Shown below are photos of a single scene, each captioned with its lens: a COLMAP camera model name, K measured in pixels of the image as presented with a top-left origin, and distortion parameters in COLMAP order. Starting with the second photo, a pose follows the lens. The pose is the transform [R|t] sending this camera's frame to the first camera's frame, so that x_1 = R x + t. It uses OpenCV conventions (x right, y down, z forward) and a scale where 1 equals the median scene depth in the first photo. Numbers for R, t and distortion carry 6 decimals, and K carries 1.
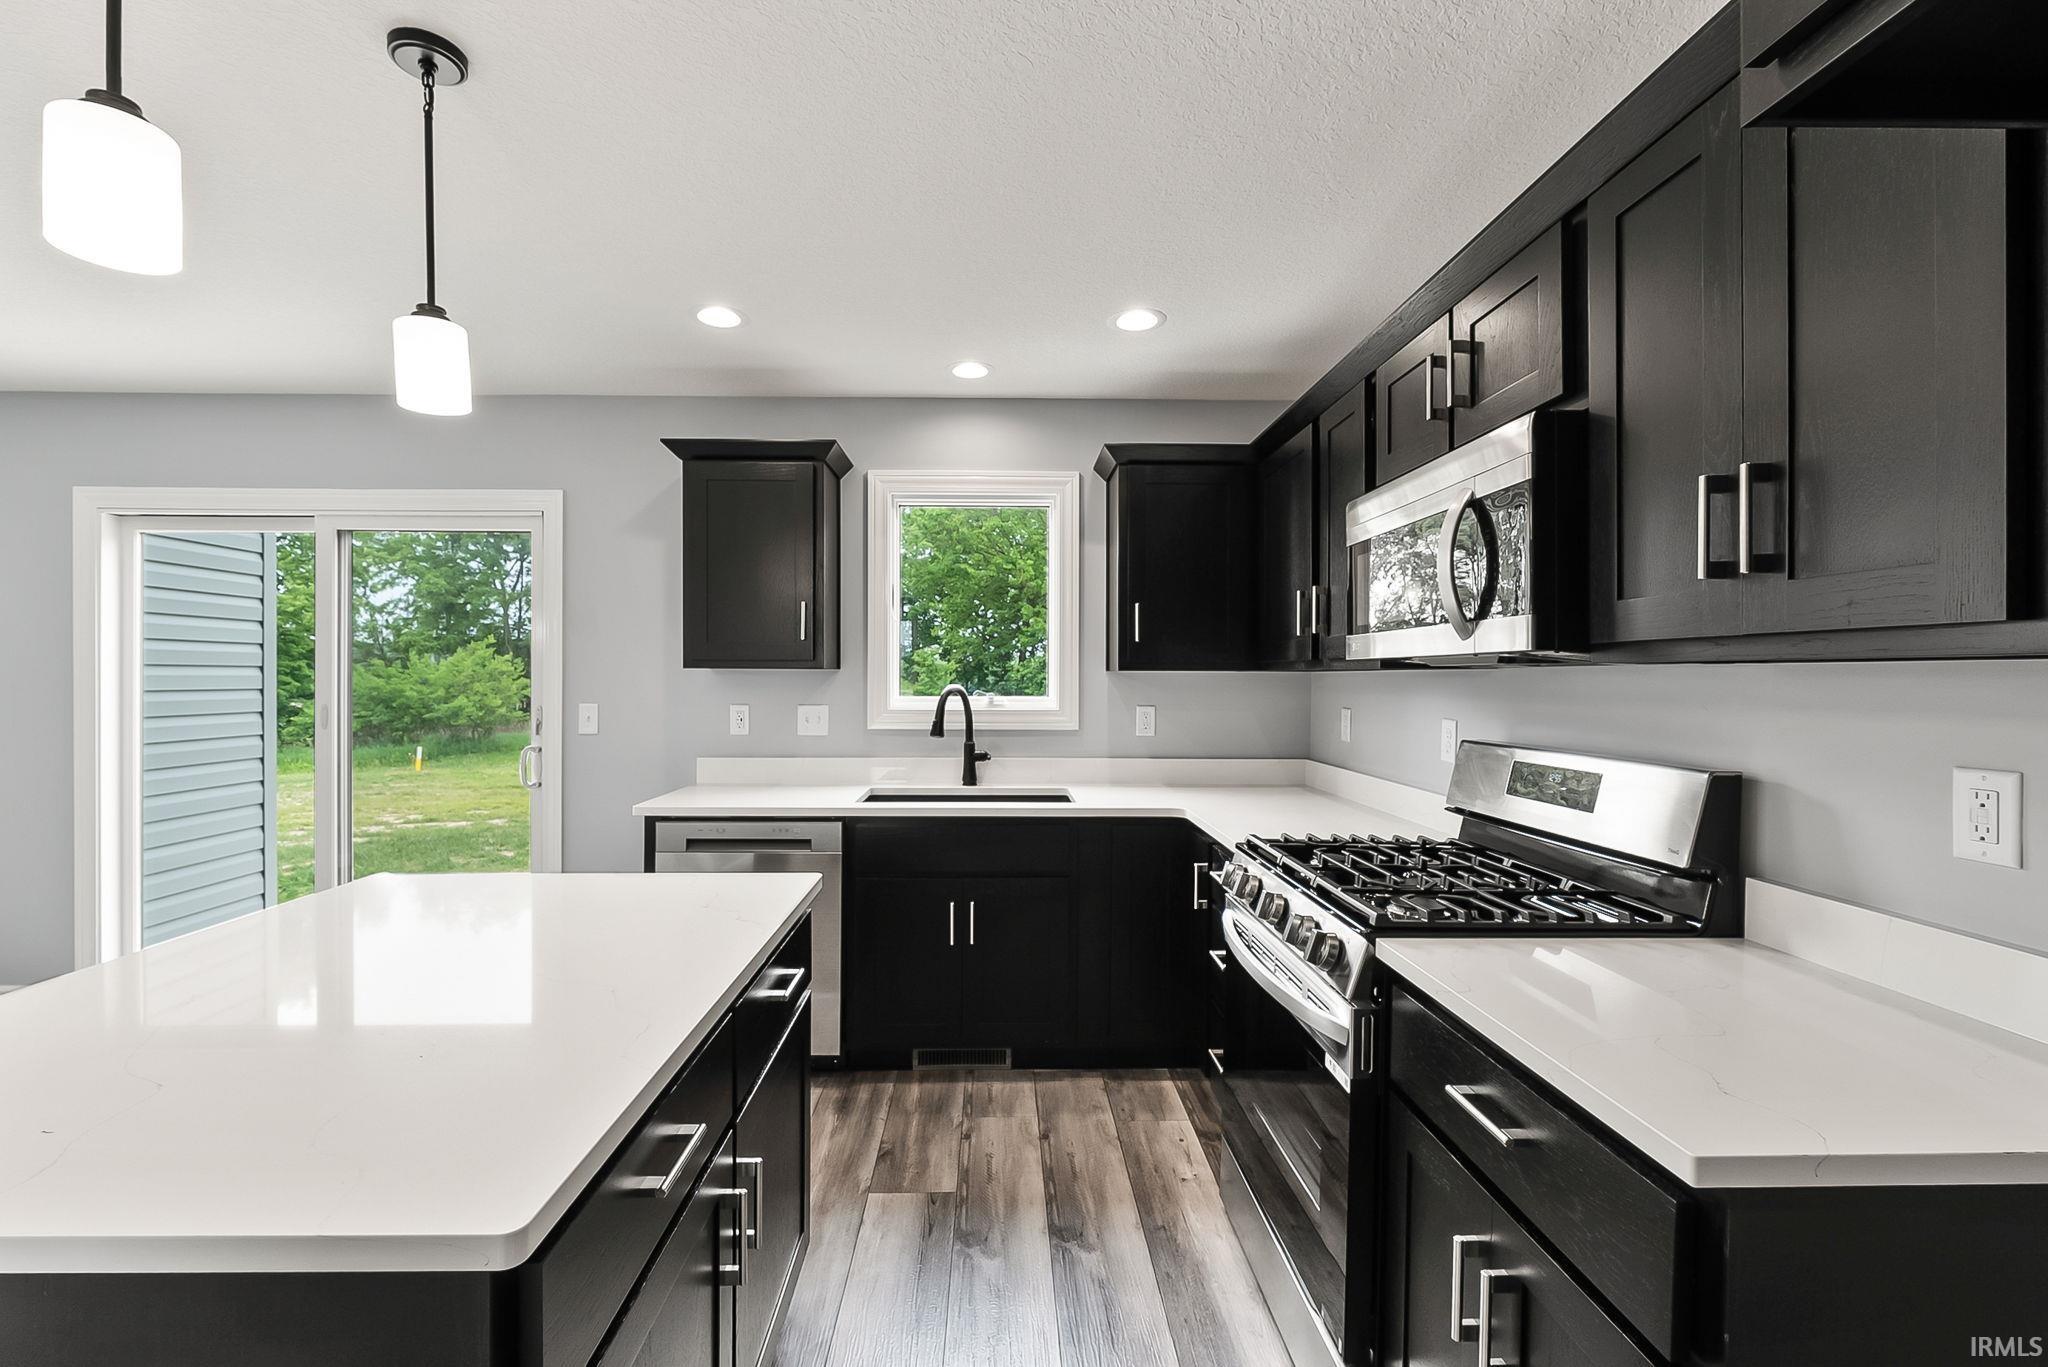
lens RADIAL K [[872.6, 0, 1012.6], [0, 872.6, 681.0], [0, 0, 1]] dist [-0.000153, -0.001455]
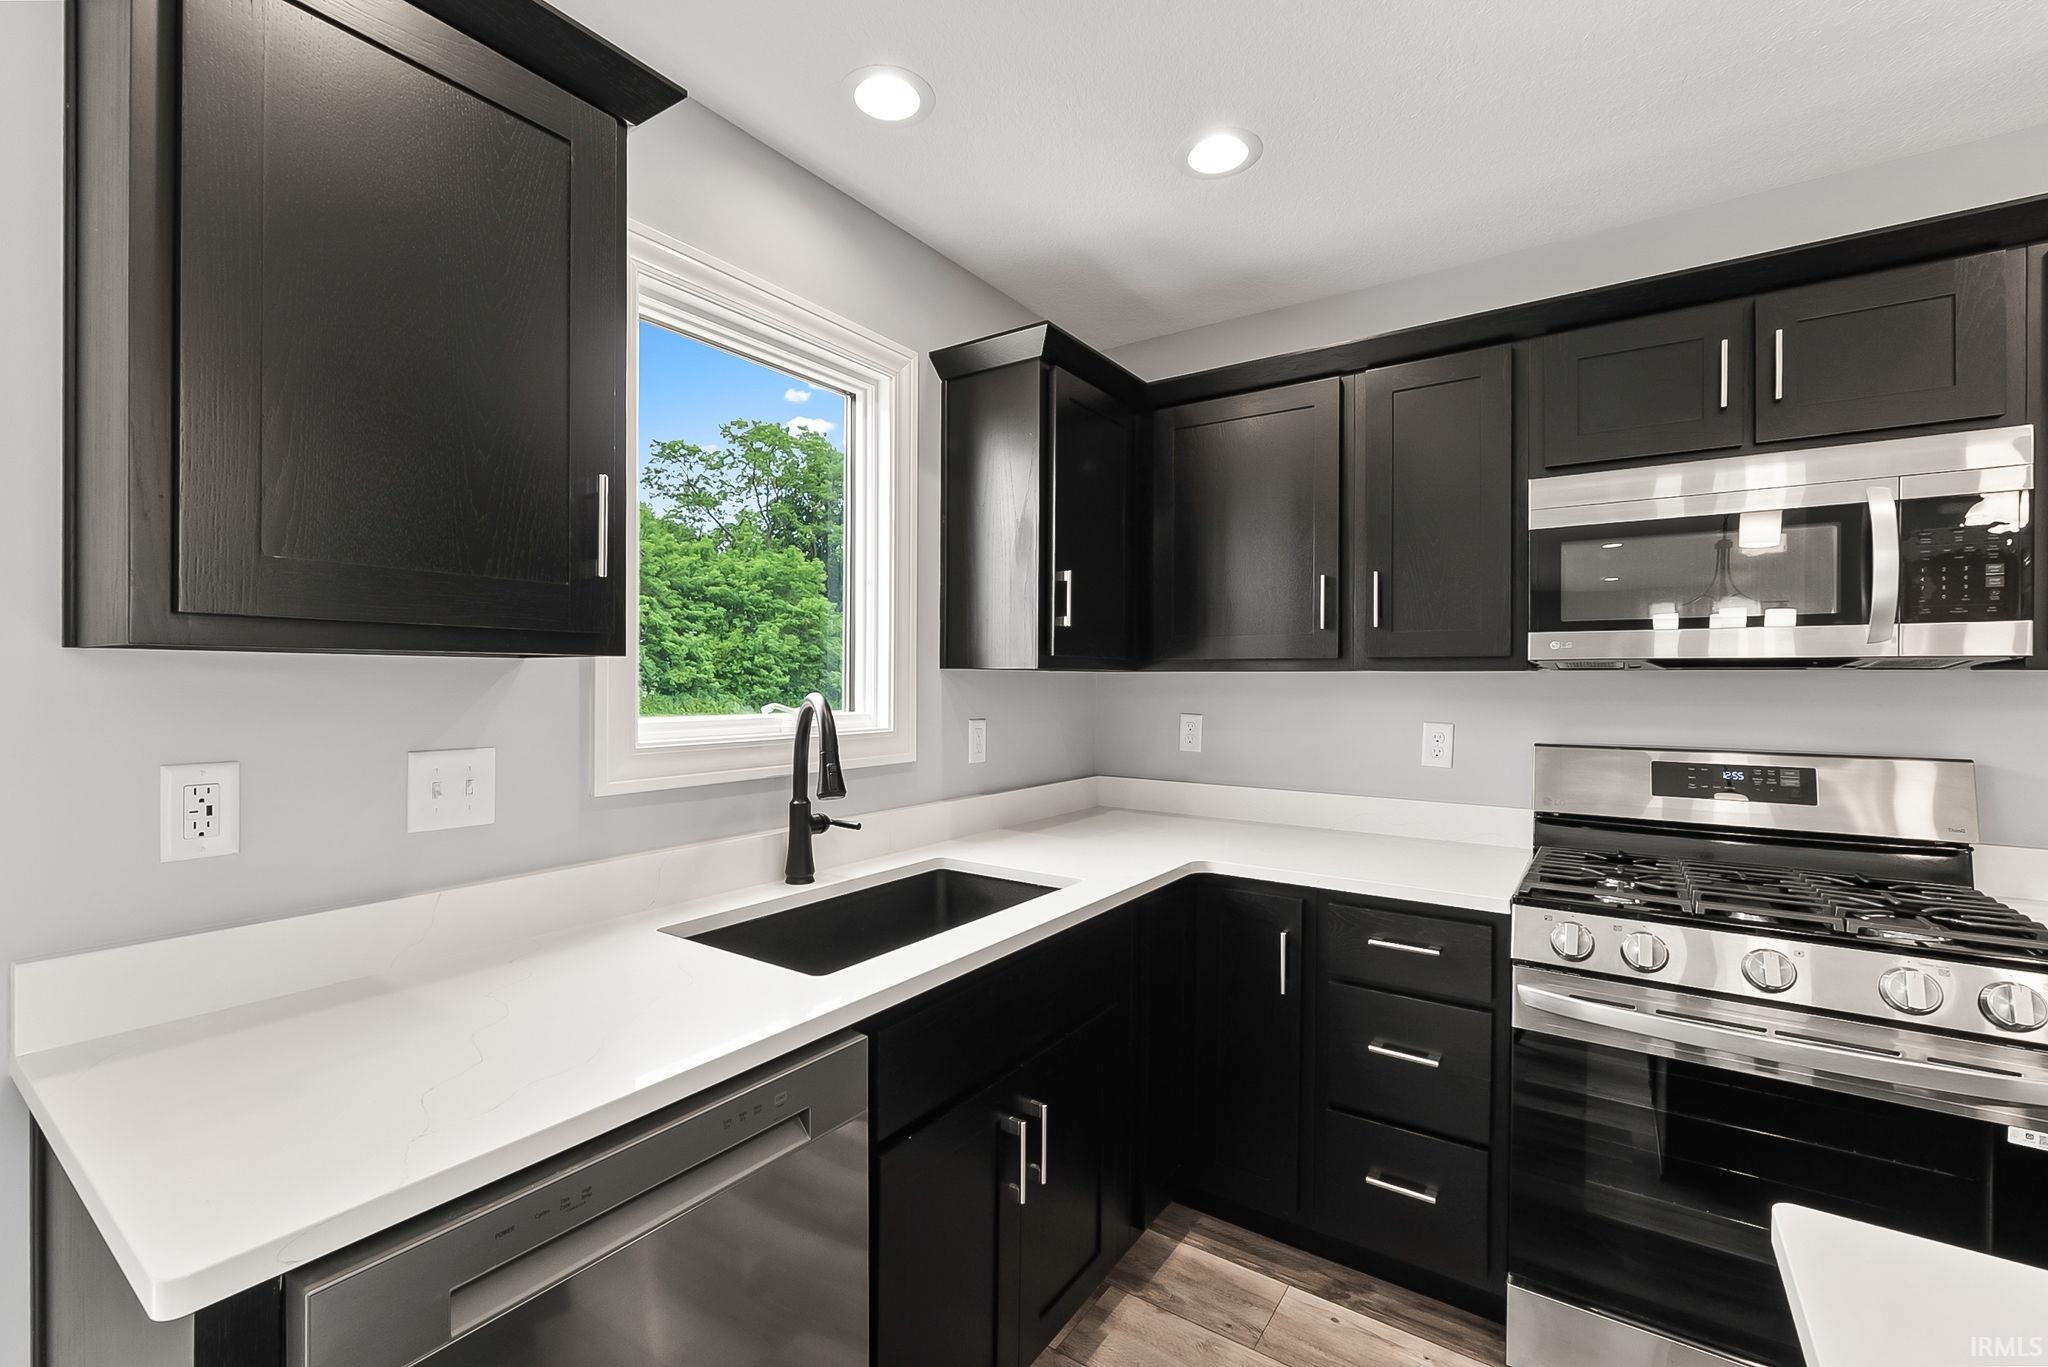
lens RADIAL K [[872.6, 0, 1006.9], [0, 872.6, 678.4], [0, 0, 1]] dist [-0.000153, -0.001455]
pose [[0.588146, 0.000951, 0.808754, -0.482981], [0.001355, 0.999997, -0.002161, -0.003277], [-0.808753, 0.002367, 0.588143, 0.697222]]
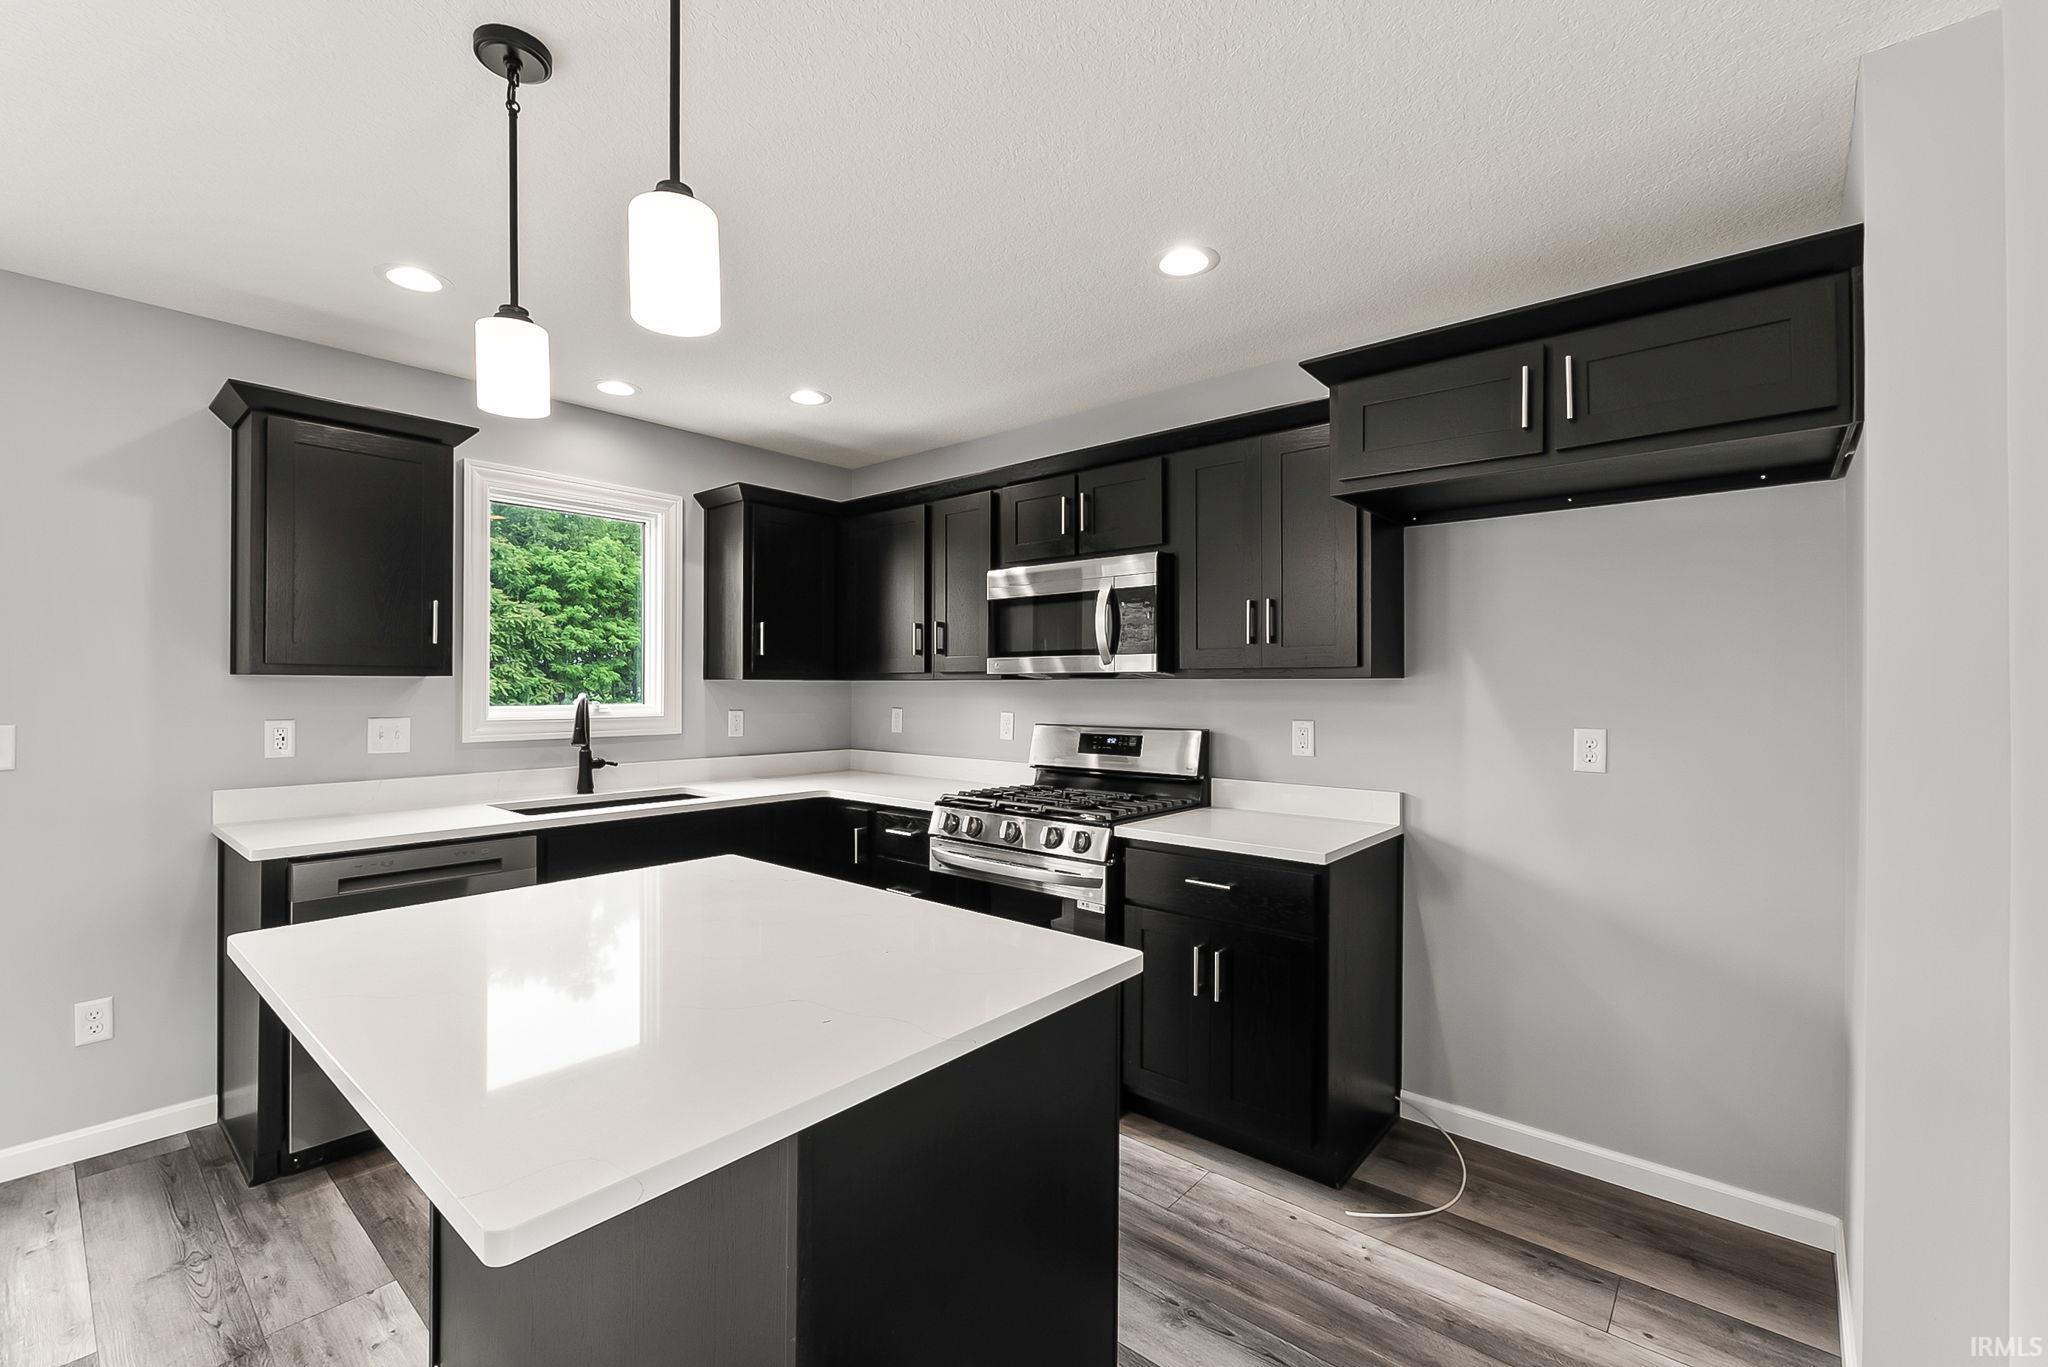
lens RADIAL K [[872.6, 0, 1006.3], [0, 872.6, 680.0], [0, 0, 1]] dist [-0.000153, -0.001455]
pose [[0.665809, 0.004810, 0.746107, -0.566727], [0.003854, 0.999944, -0.009885, 0.001368], [-0.746112, 0.009457, 0.665753, -0.033648]]
